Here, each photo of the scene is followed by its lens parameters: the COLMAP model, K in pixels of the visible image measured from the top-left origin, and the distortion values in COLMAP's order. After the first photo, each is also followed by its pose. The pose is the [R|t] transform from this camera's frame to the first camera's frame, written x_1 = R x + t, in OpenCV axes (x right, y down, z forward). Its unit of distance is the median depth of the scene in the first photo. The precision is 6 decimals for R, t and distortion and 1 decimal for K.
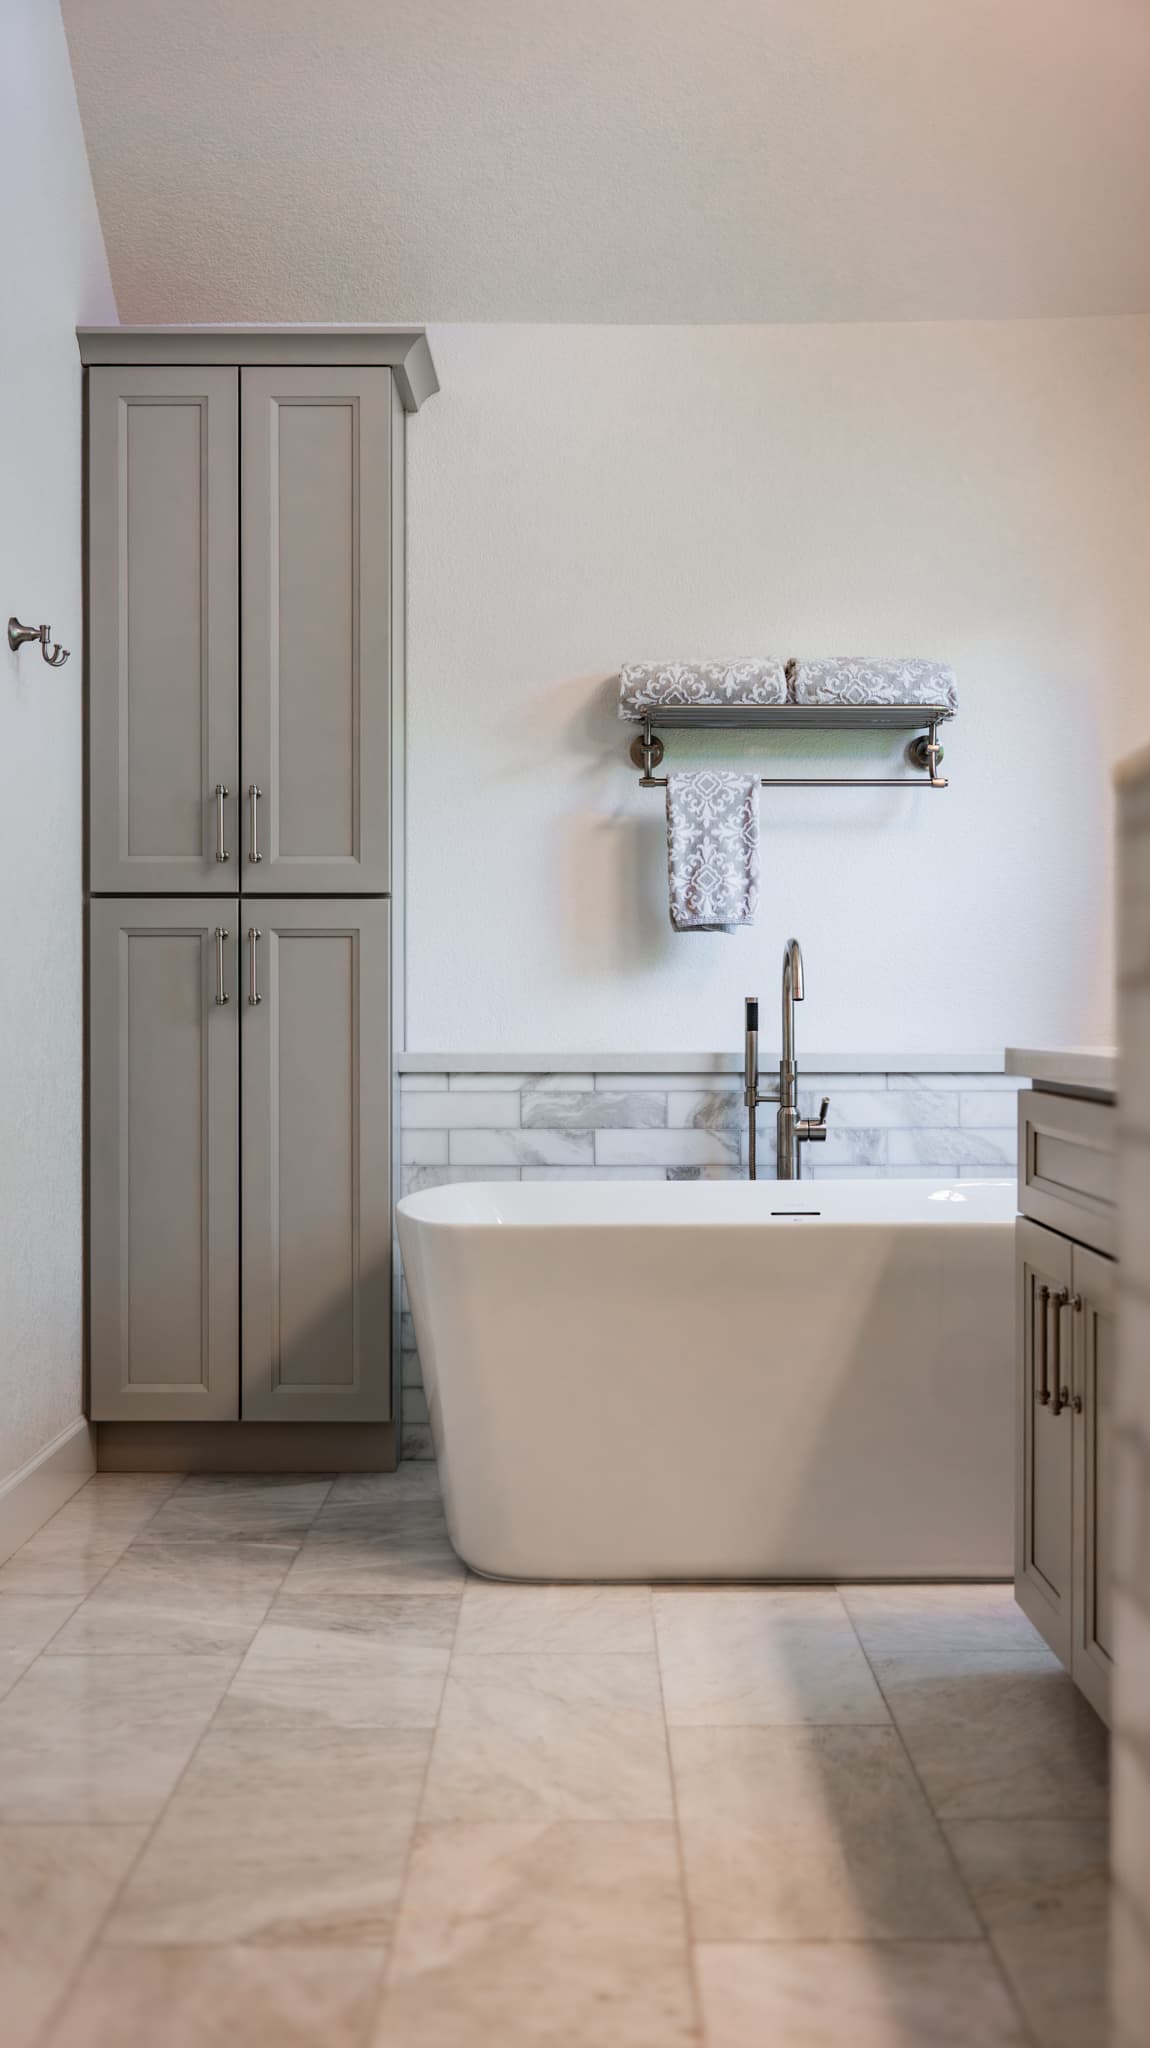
lens RADIAL K [[2011.6, 0, 572.4], [0, 2011.6, 1040.0], [0, 0, 1]] dist [0.003001, 0.000000]
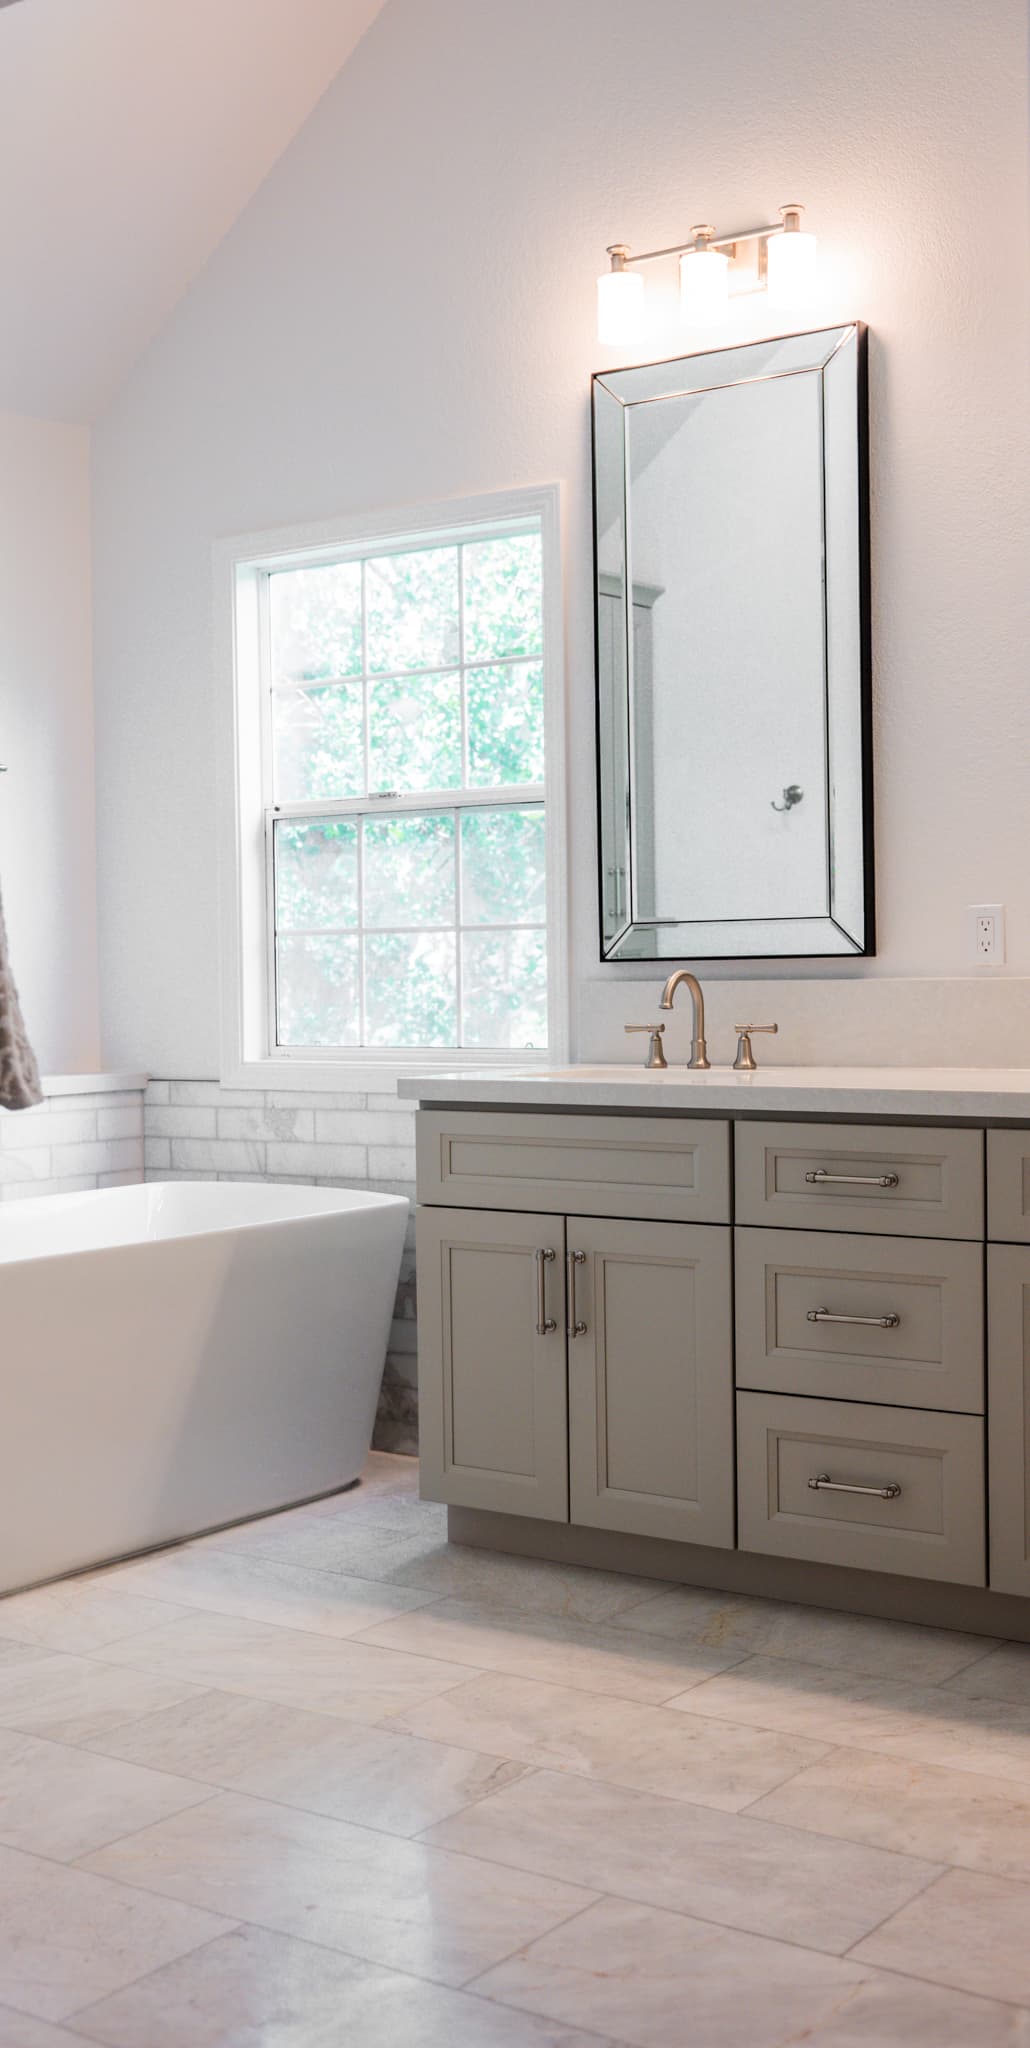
lens RADIAL K [[2291.0, 0, 467.0], [0, 2291.0, 1028.1], [0, 0, 1]] dist [-0.000010, 0.000000]
pose [[0.587077, -0.029937, 0.808977, -0.685756], [0.026561, 0.999490, 0.017712, -0.039135], [-0.809095, 0.011088, 0.587573, 0.065564]]
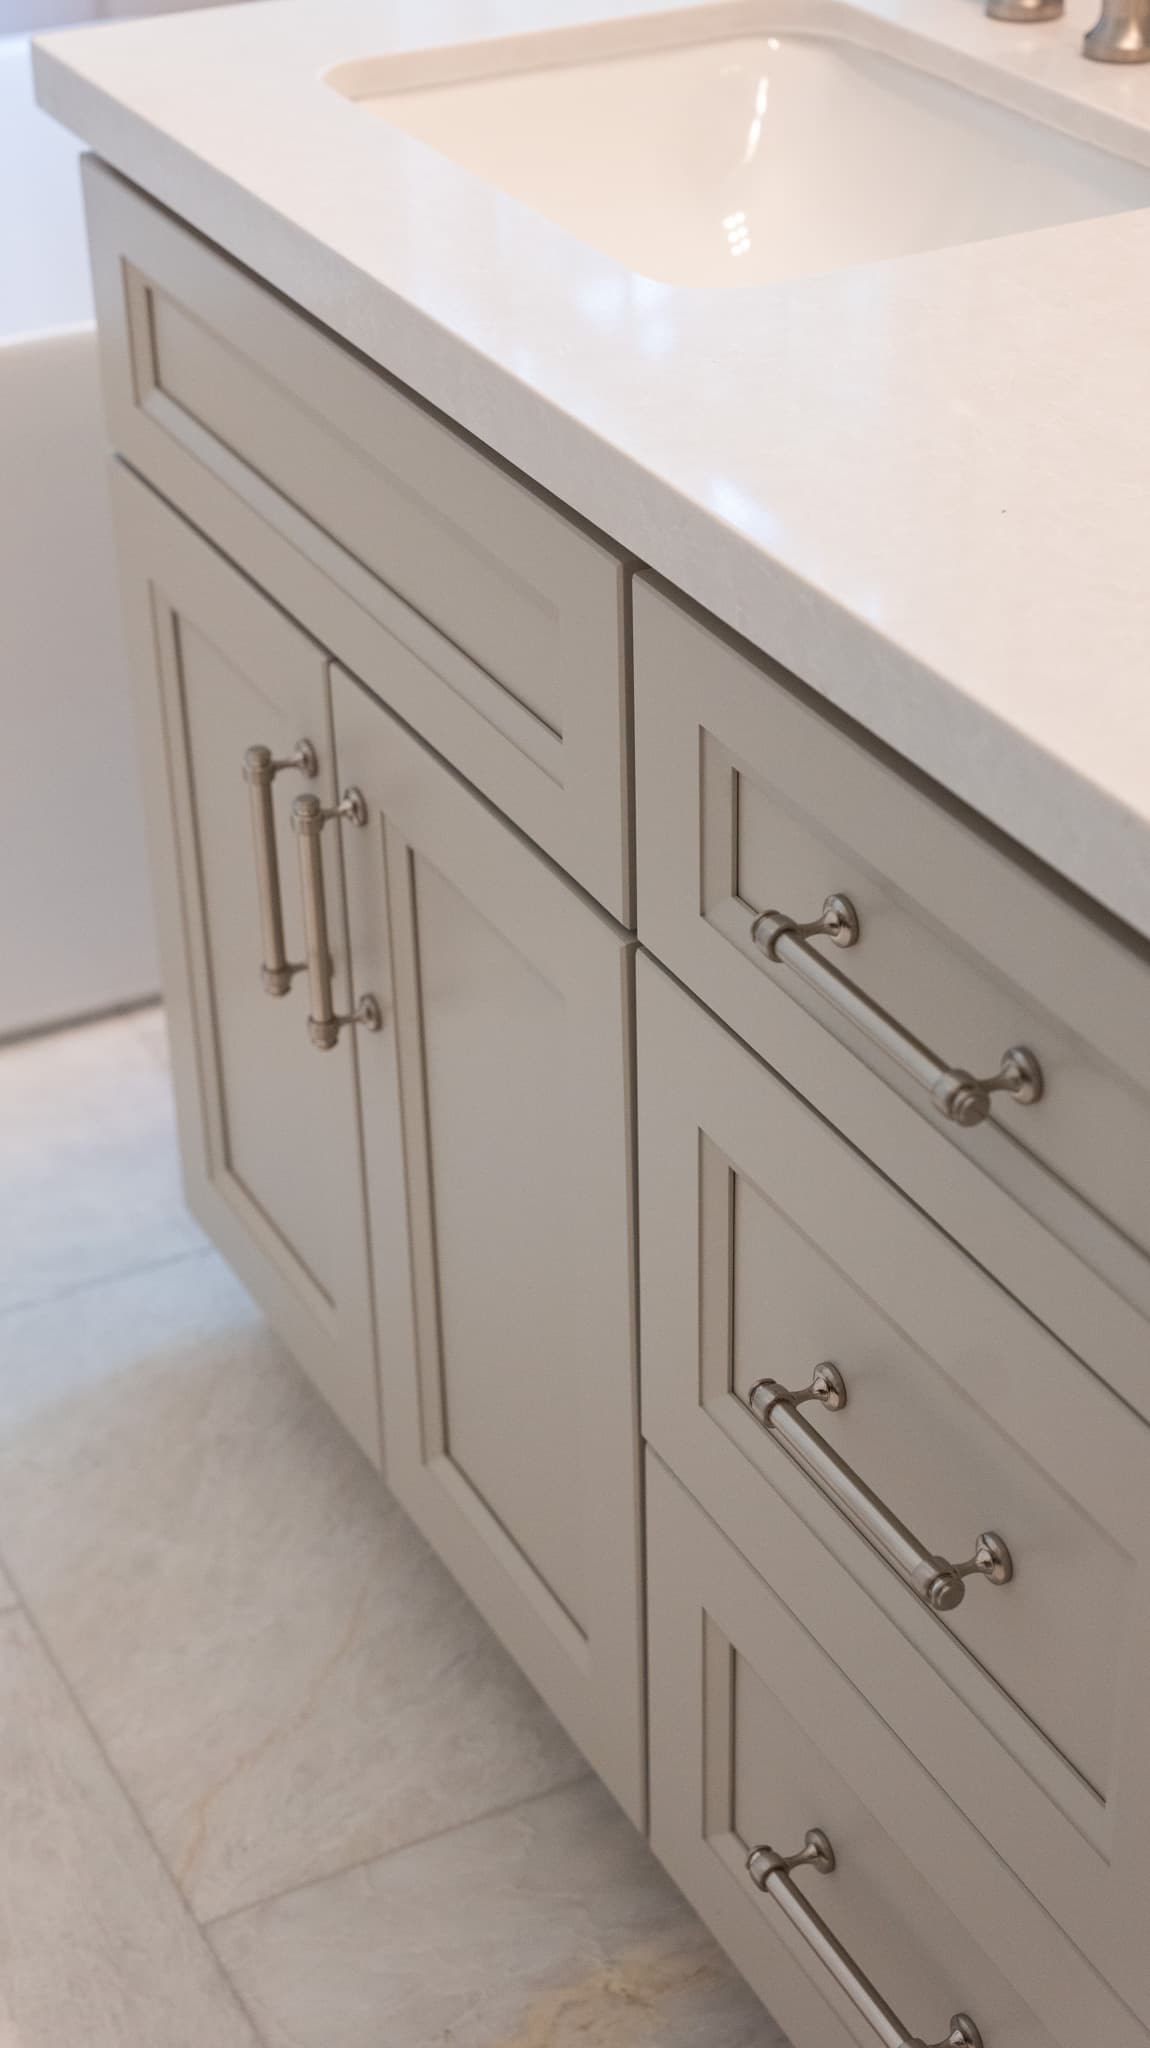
lens RADIAL K [[3219.9, 0, 574.0], [0, 3219.9, 1008.7], [0, 0, 1]] dist [-0.014702, 0.000000]
pose [[0.888718, -0.251993, 0.382988, 0.012829], [0.028692, 0.864324, 0.502117, -0.106736], [-0.457555, -0.435251, 0.775370, 0.267958]]
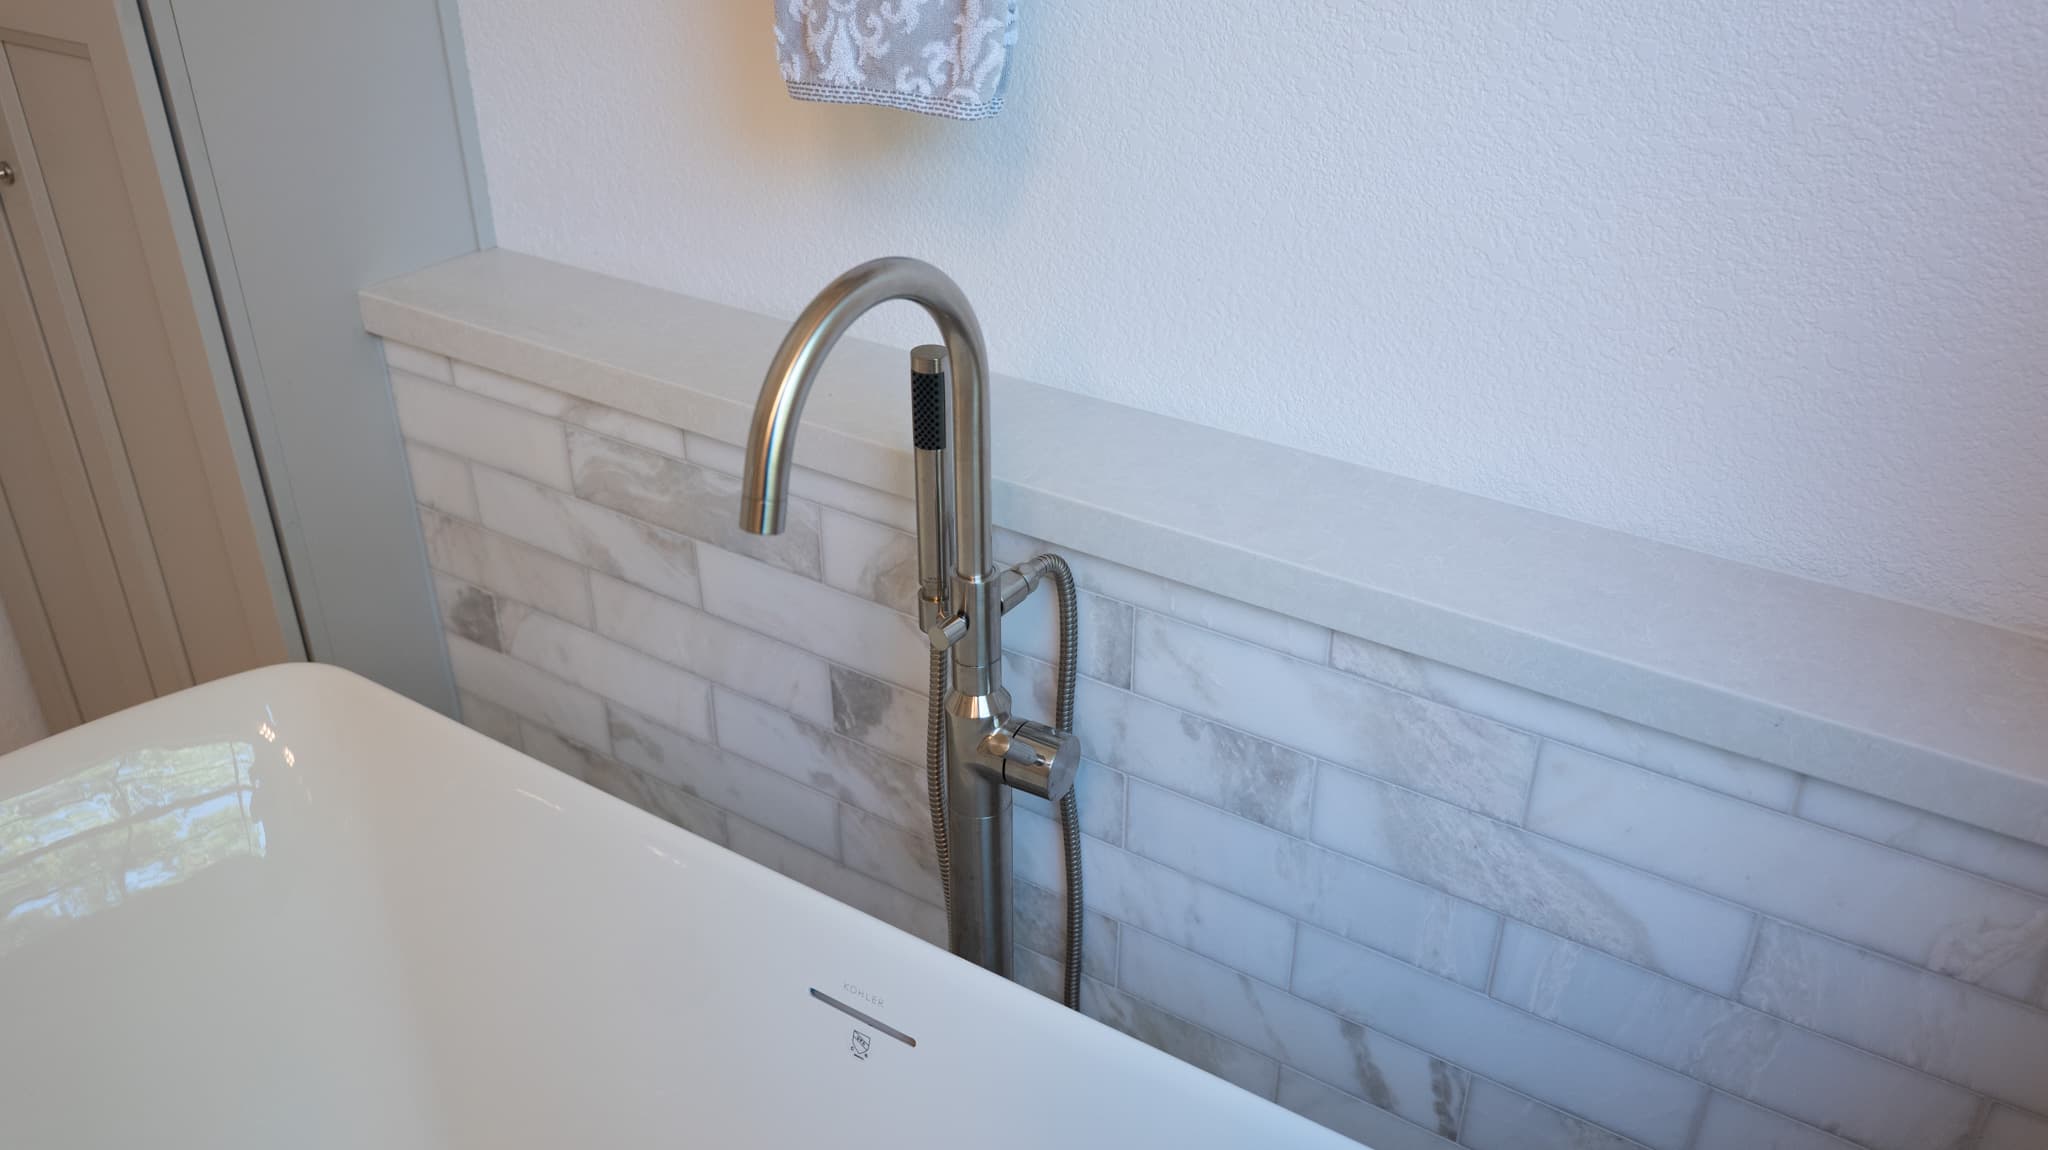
lens RADIAL K [[1555.4, 0, 1019.4], [0, 1555.4, 572.9], [0, 0, 1]] dist [-0.013599, -0.007421]
pose [[0.843489, 0.269357, -0.464729, 0.236891], [-0.012122, 0.874506, 0.484863, -0.117409], [0.537010, -0.403343, 0.740901, 0.812806]]
